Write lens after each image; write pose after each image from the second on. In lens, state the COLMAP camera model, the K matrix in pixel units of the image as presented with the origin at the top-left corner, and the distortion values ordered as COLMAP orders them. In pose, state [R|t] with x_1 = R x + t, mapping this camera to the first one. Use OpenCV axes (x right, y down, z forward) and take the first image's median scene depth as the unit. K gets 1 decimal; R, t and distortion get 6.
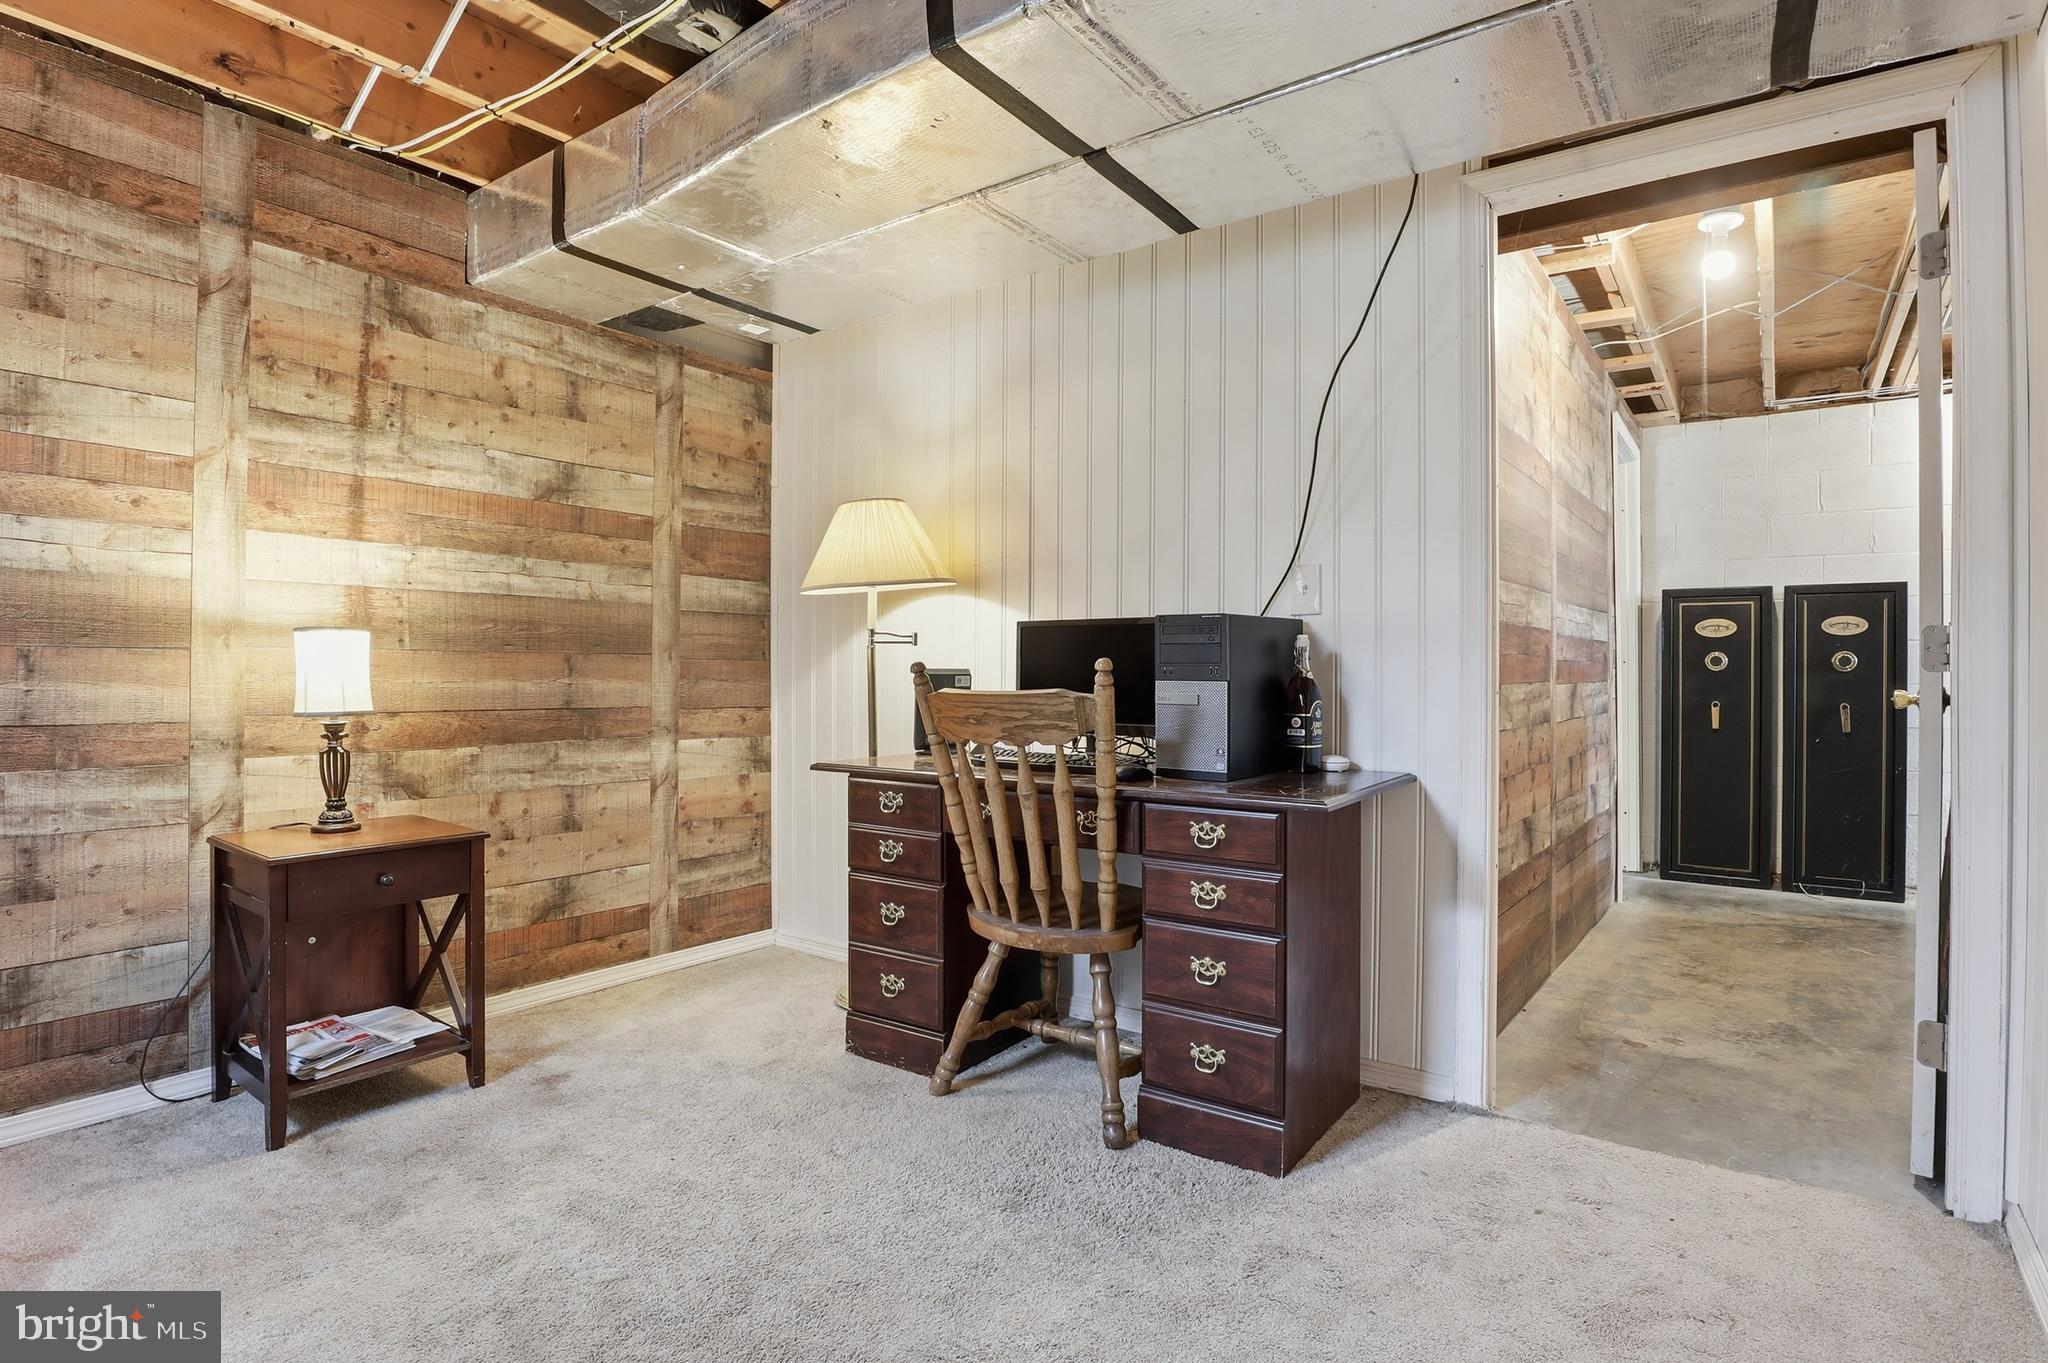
lens RADIAL K [[1046.7, 0, 1019.0], [0, 1046.7, 675.7], [0, 0, 1]] dist [-0.047783, 0.013309]
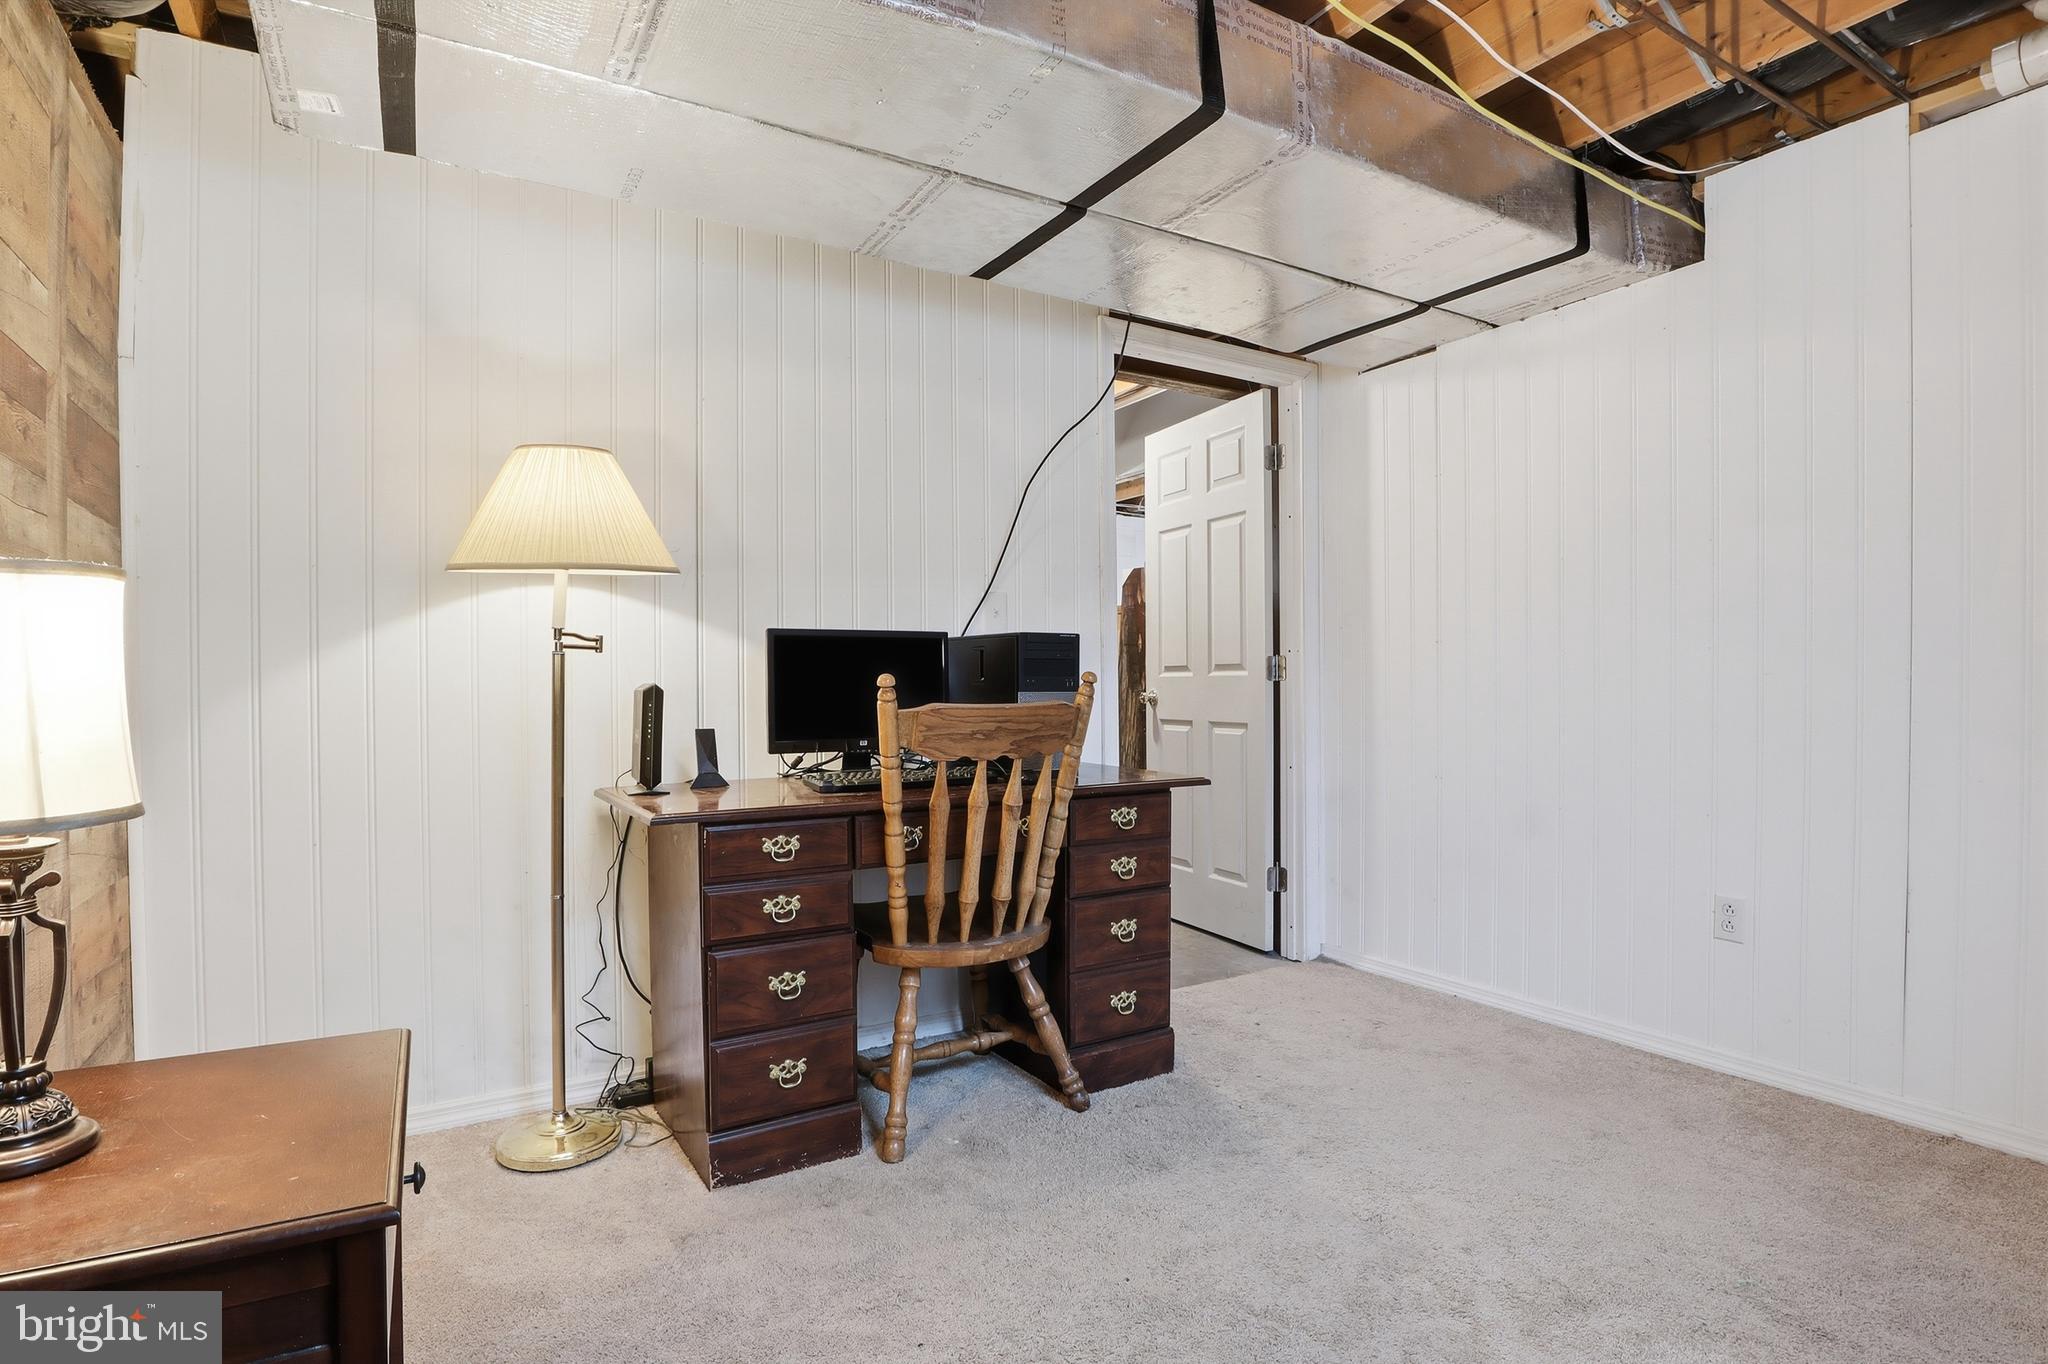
lens RADIAL K [[1046.7, 0, 1019.0], [0, 1046.7, 676.2], [0, 0, 1]] dist [-0.047783, 0.013309]
pose [[0.382711, -0.004207, 0.923859, -0.789779], [0.005437, 0.999983, 0.002301, -0.011993], [-0.923852, 0.004143, 0.382727, 0.518611]]
